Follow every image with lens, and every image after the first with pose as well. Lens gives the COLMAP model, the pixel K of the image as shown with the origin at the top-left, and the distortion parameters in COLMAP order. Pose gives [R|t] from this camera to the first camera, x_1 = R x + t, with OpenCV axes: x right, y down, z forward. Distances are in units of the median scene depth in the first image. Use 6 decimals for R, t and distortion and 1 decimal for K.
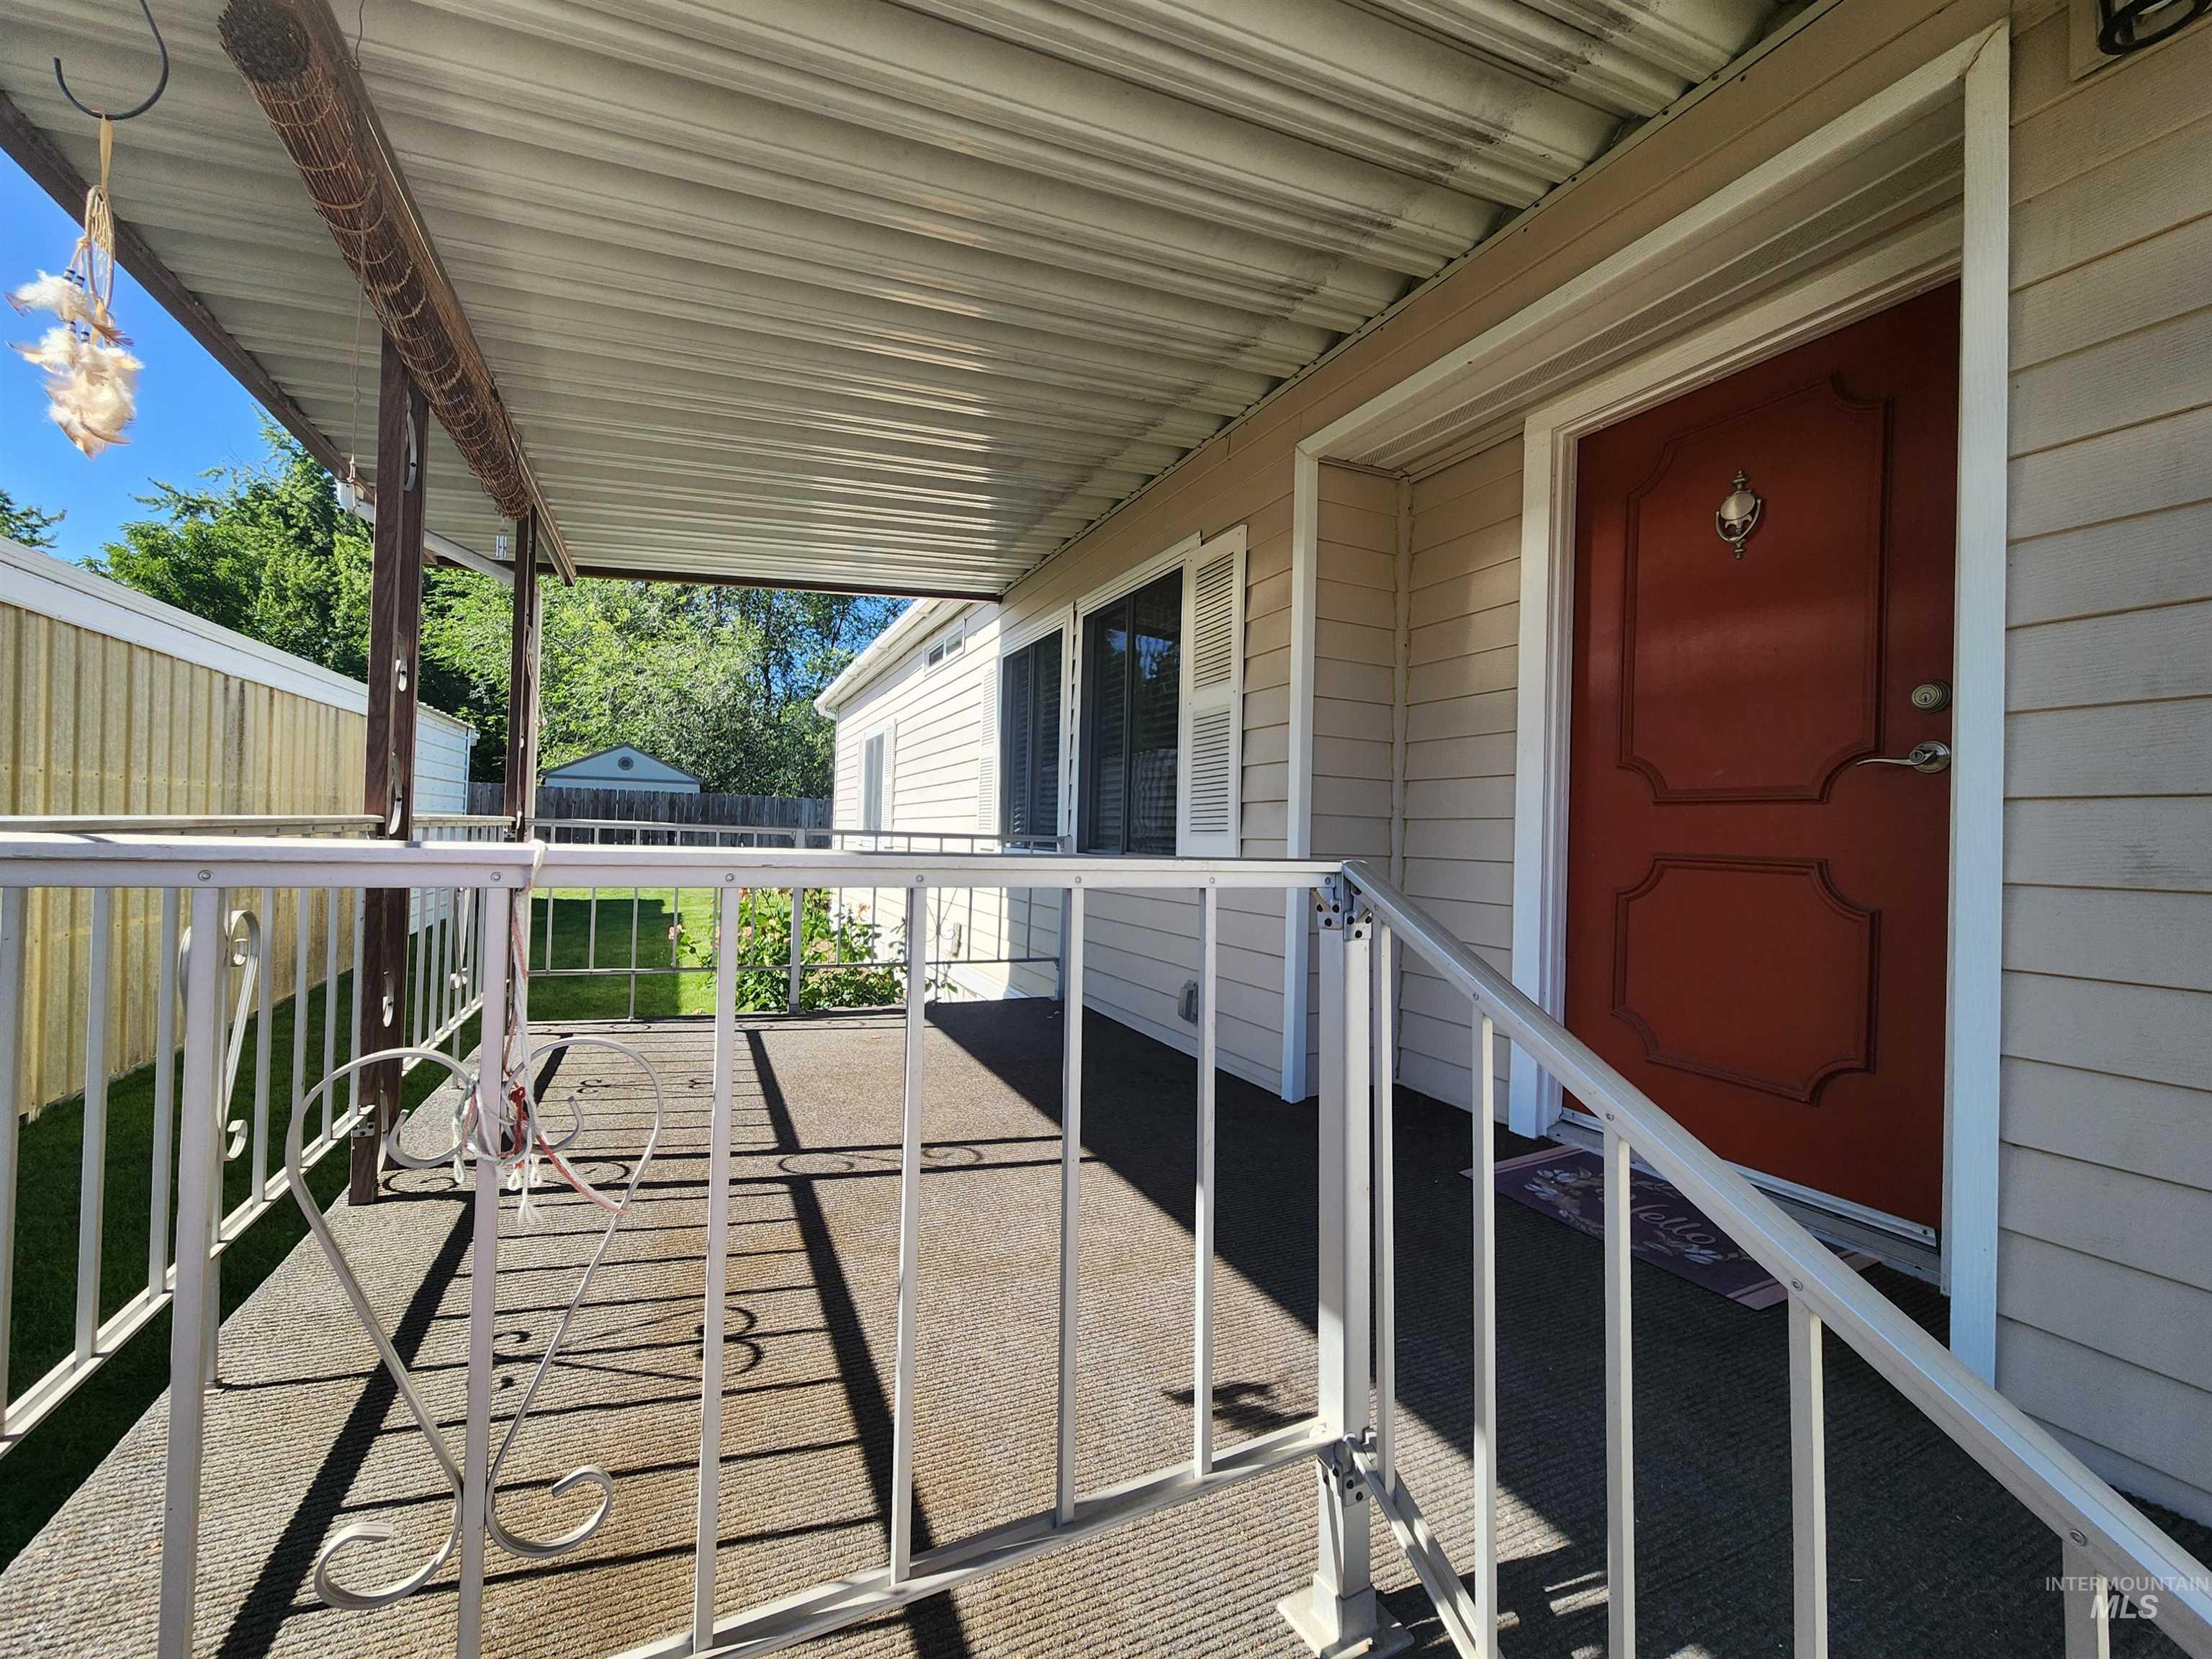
lens RADIAL K [[883.7, 0, 1098.9], [0, 883.7, 837.2], [0, 0, 1]] dist [0.000813, -0.000034]
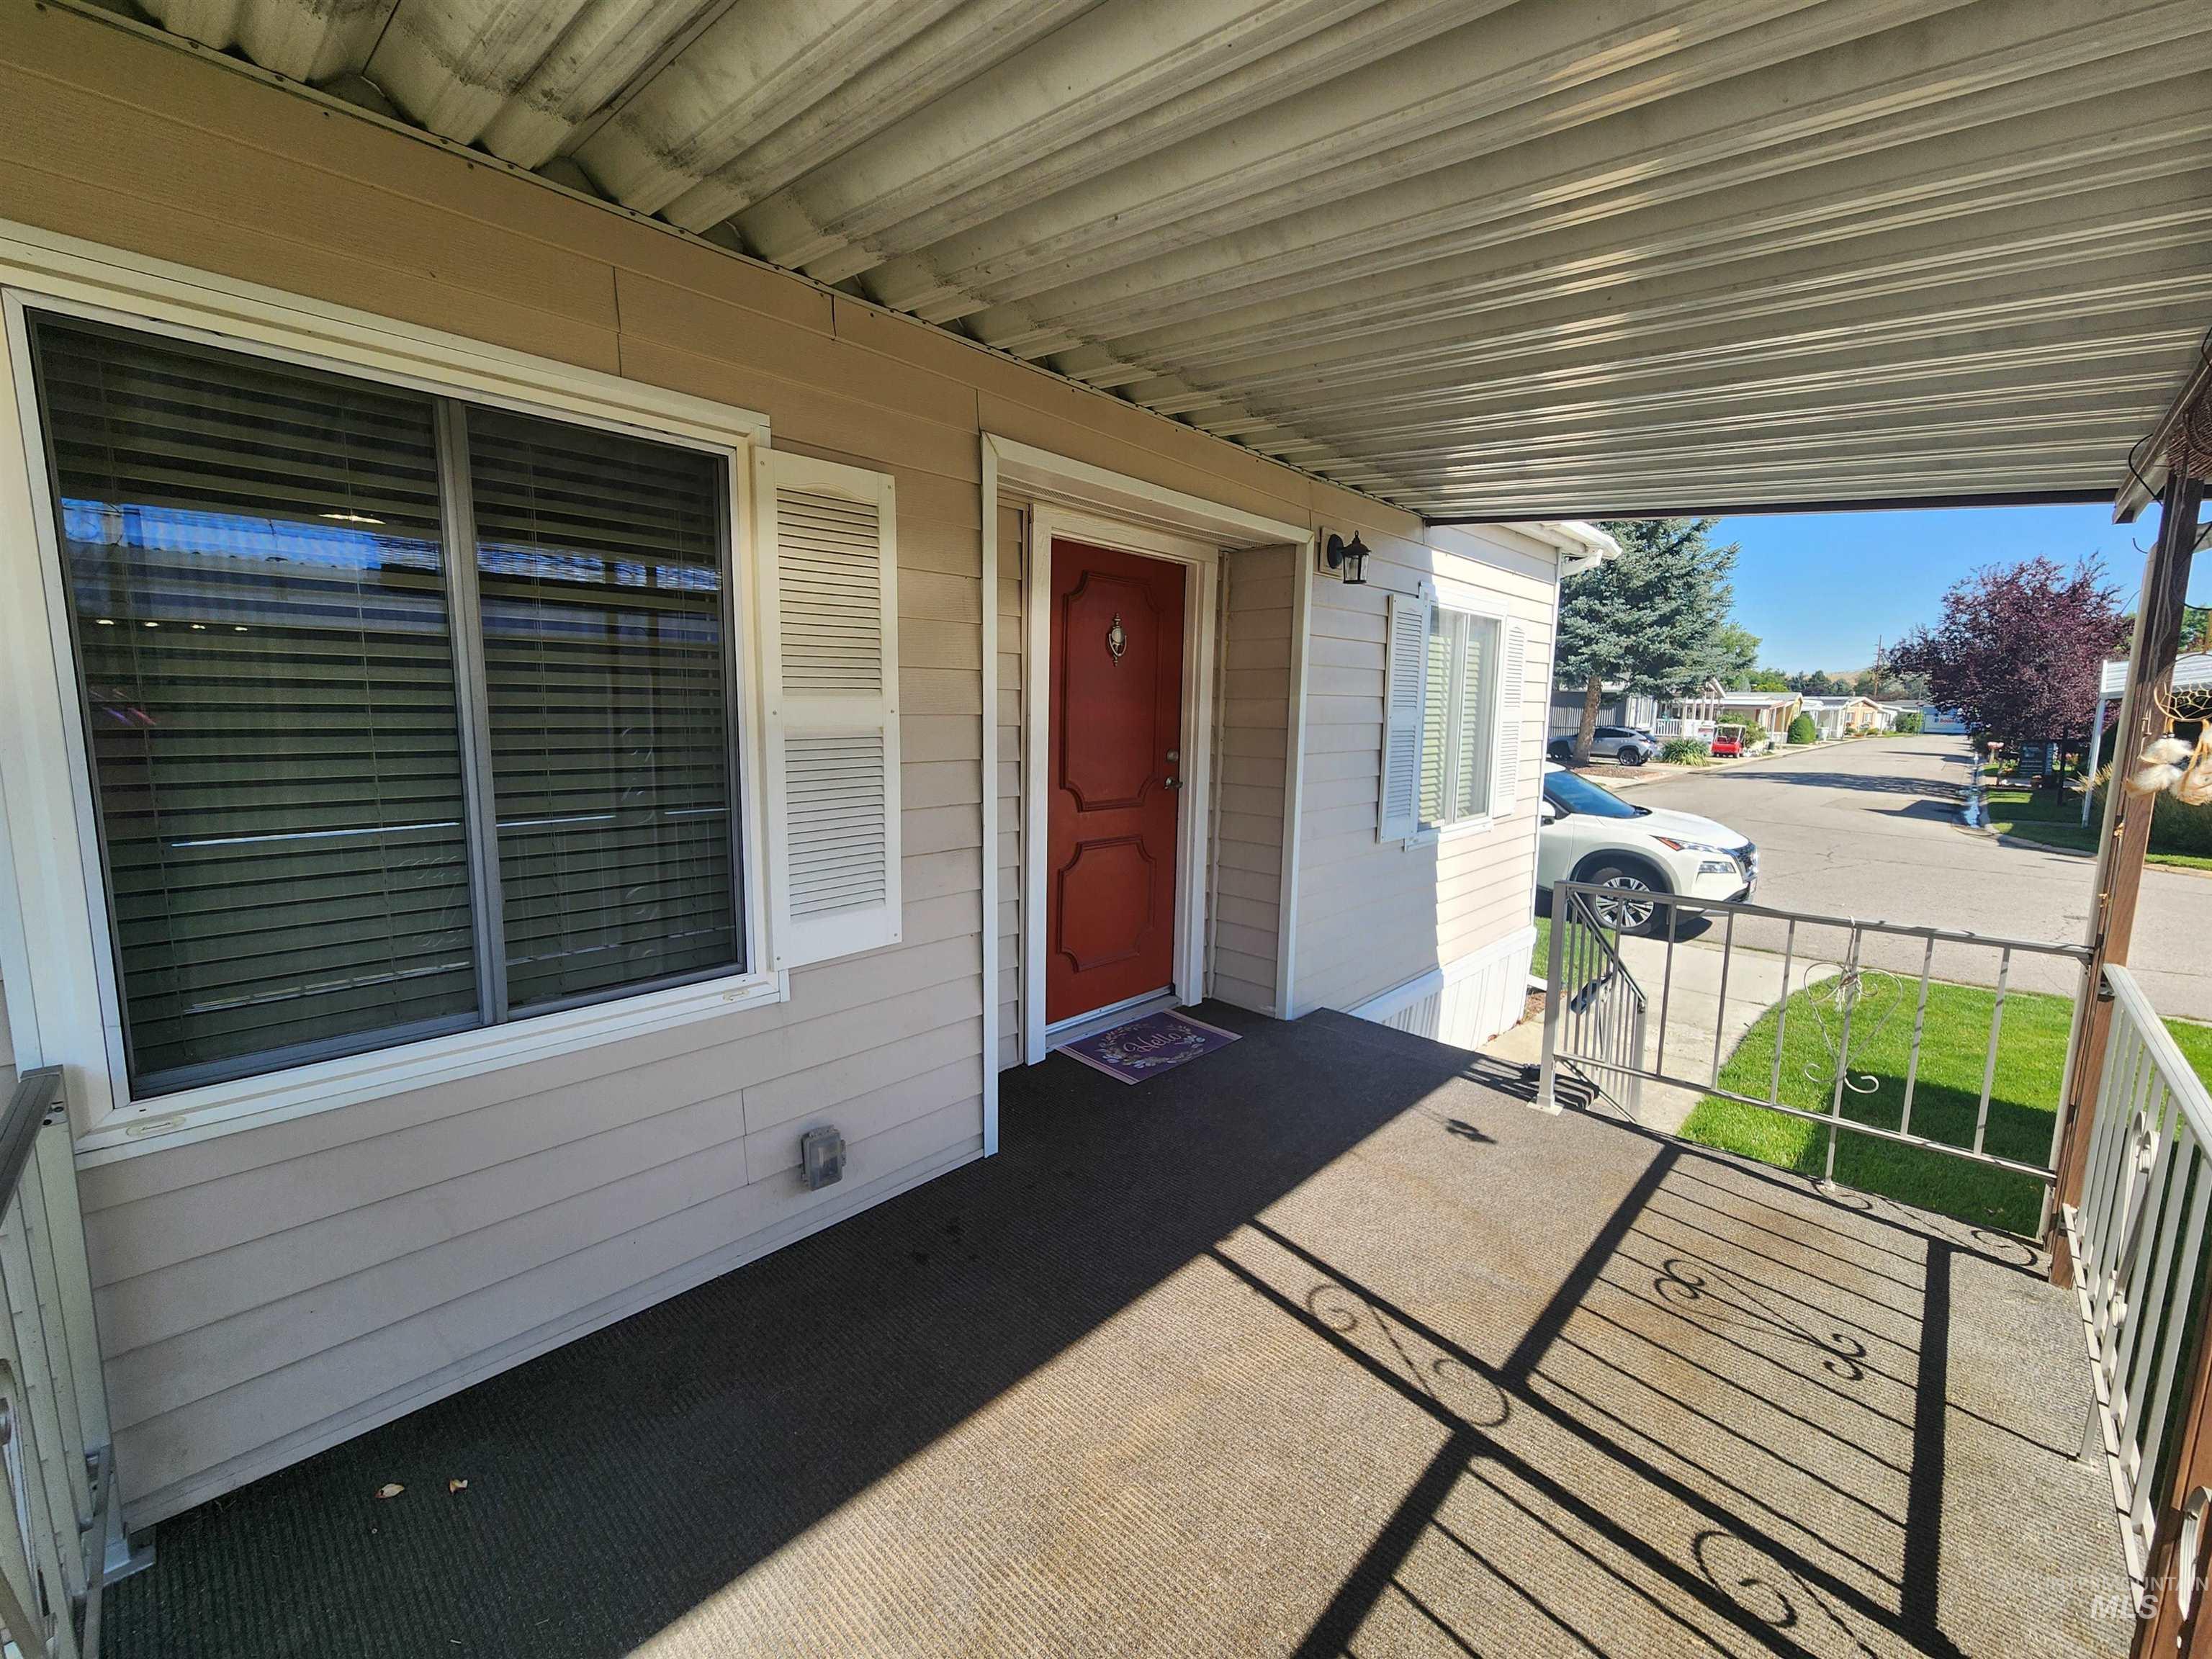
lens RADIAL K [[901.9, 0, 1105.1], [0, 901.9, 818.6], [0, 0, 1]] dist [0.000390, -0.000061]
pose [[-0.359745, -0.154845, 0.920112, -0.338657], [-0.026133, 0.987419, 0.155954, -0.108074], [-0.932685, 0.032058, -0.359266, 0.608163]]
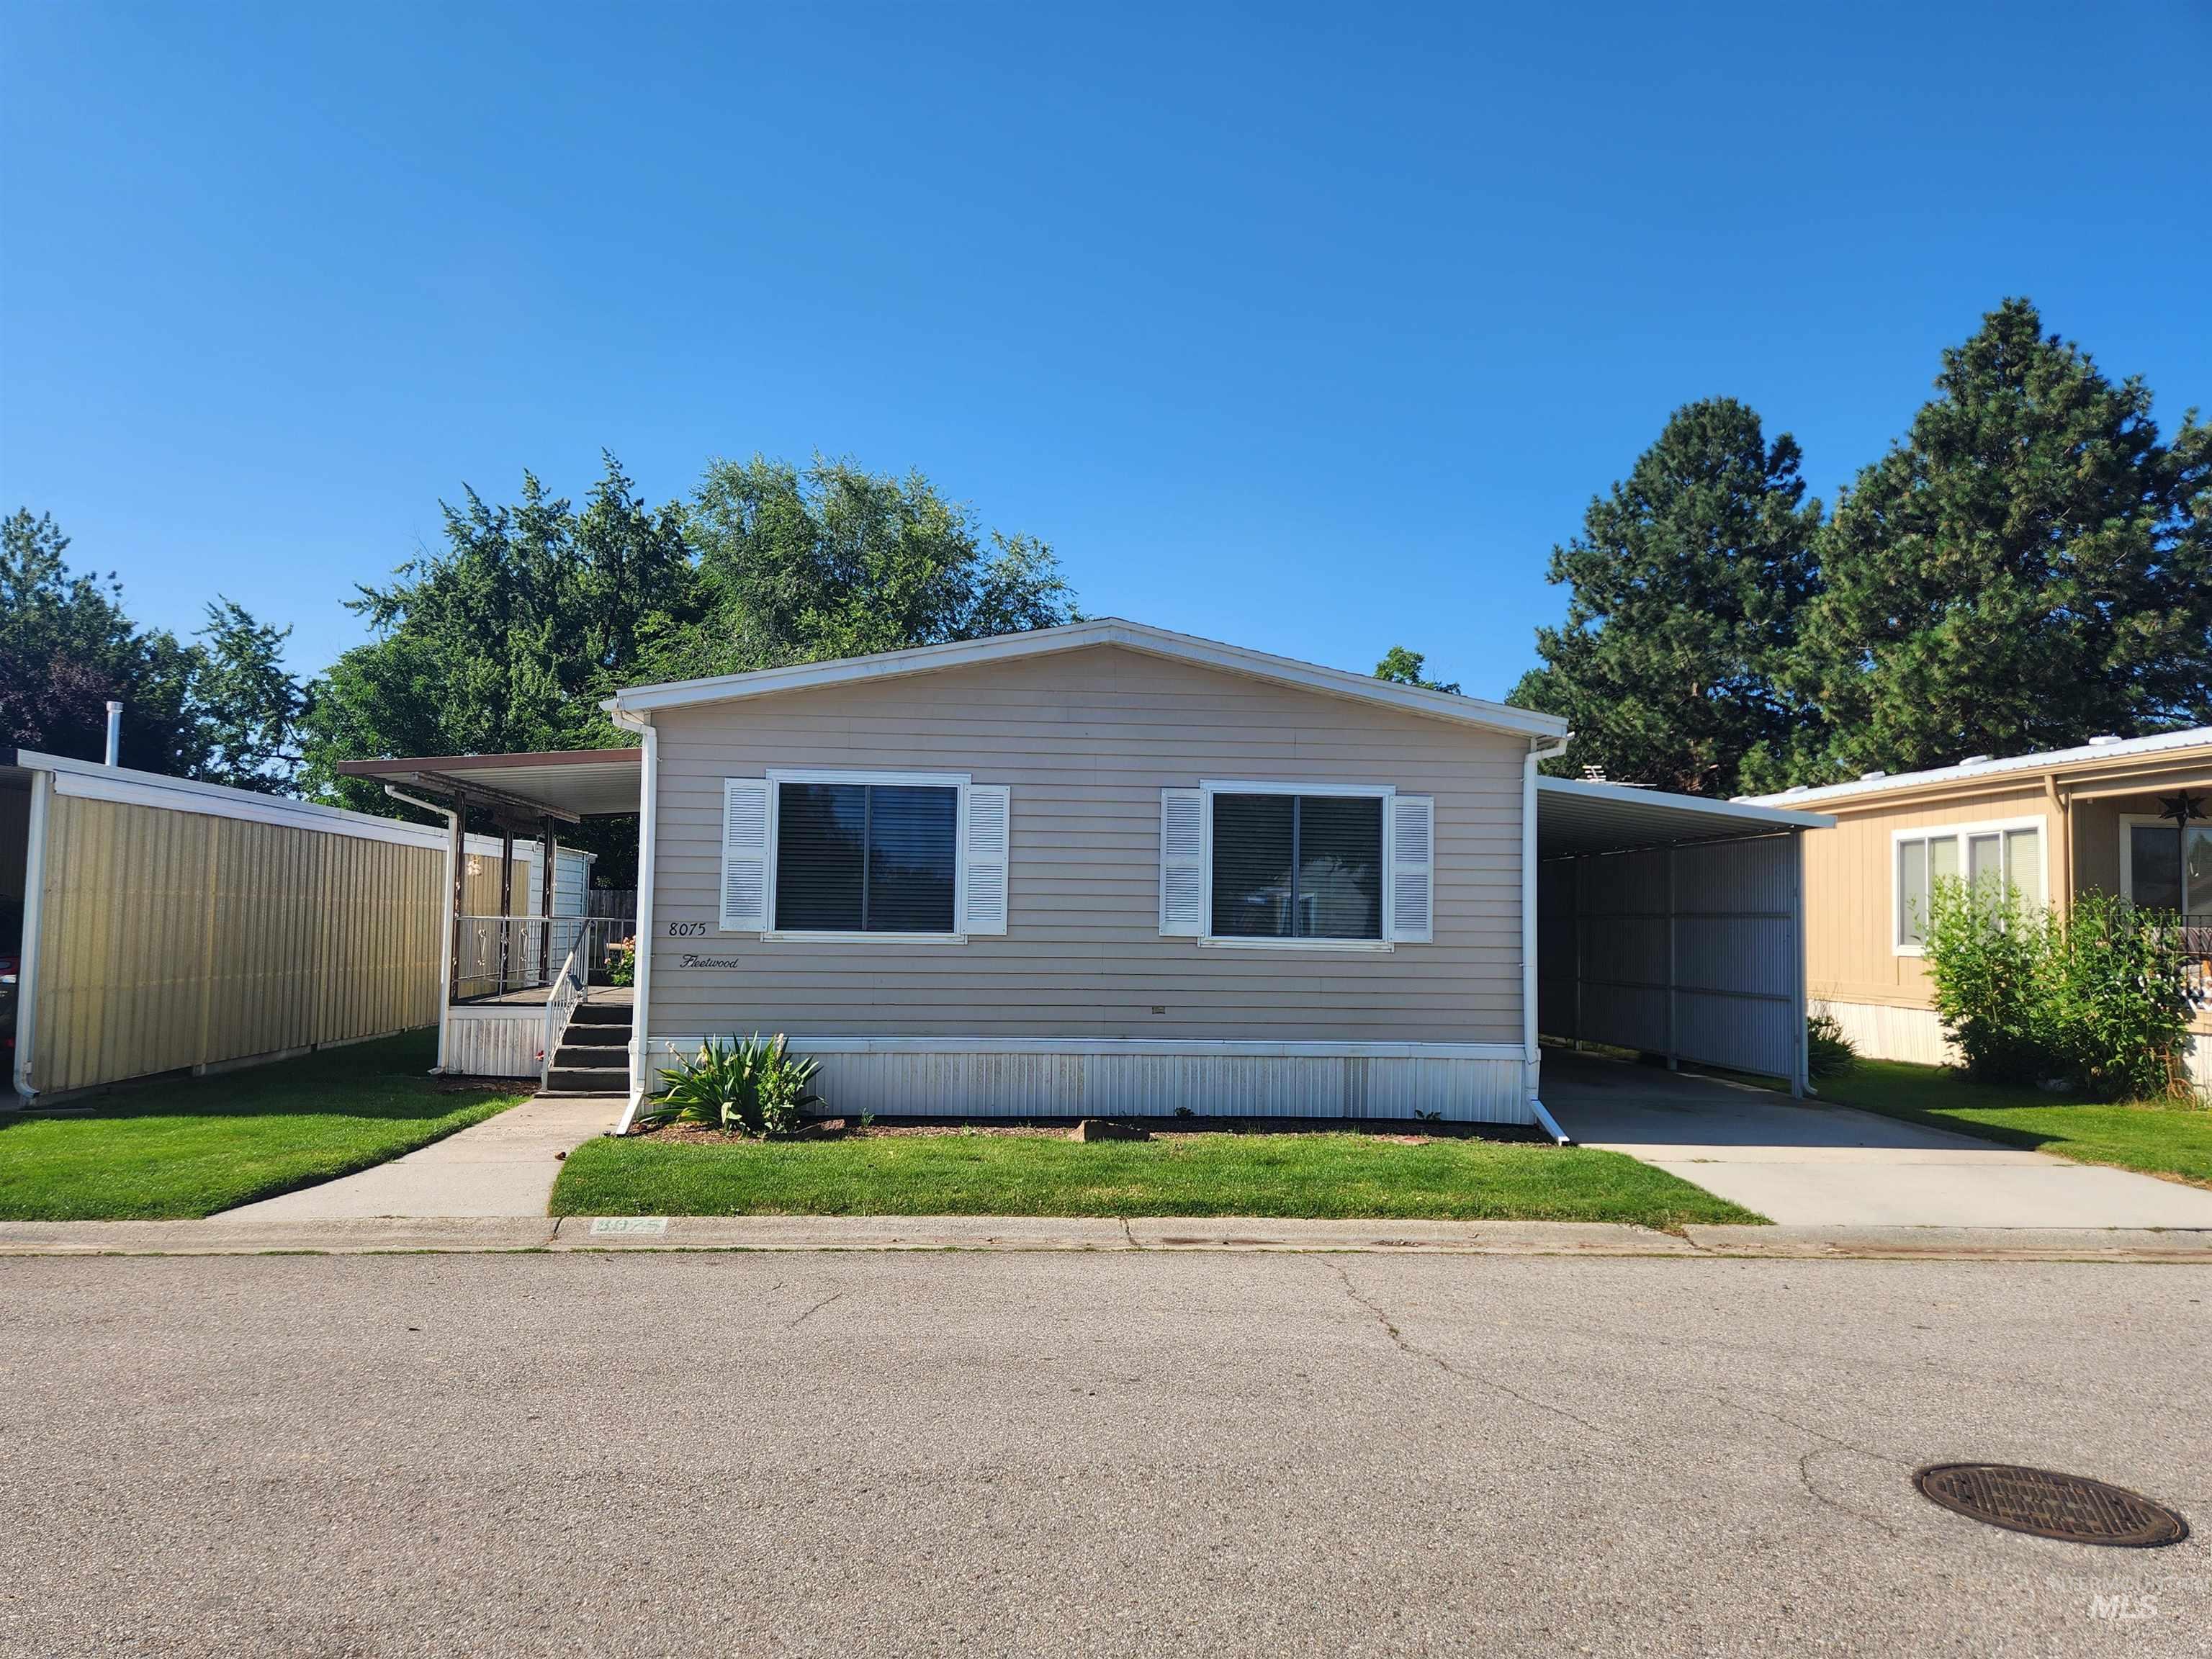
lens RADIAL K [[1454.3, 0, 1042.5], [0, 1454.3, 848.9], [0, 0, 1]] dist [0.067436, -0.048868]
pose [[0.933546, -0.037292, -0.356511, 1.800706], [0.014699, 0.997720, -0.065874, 0.062476], [0.358155, 0.056256, 0.931966, -2.008438]]
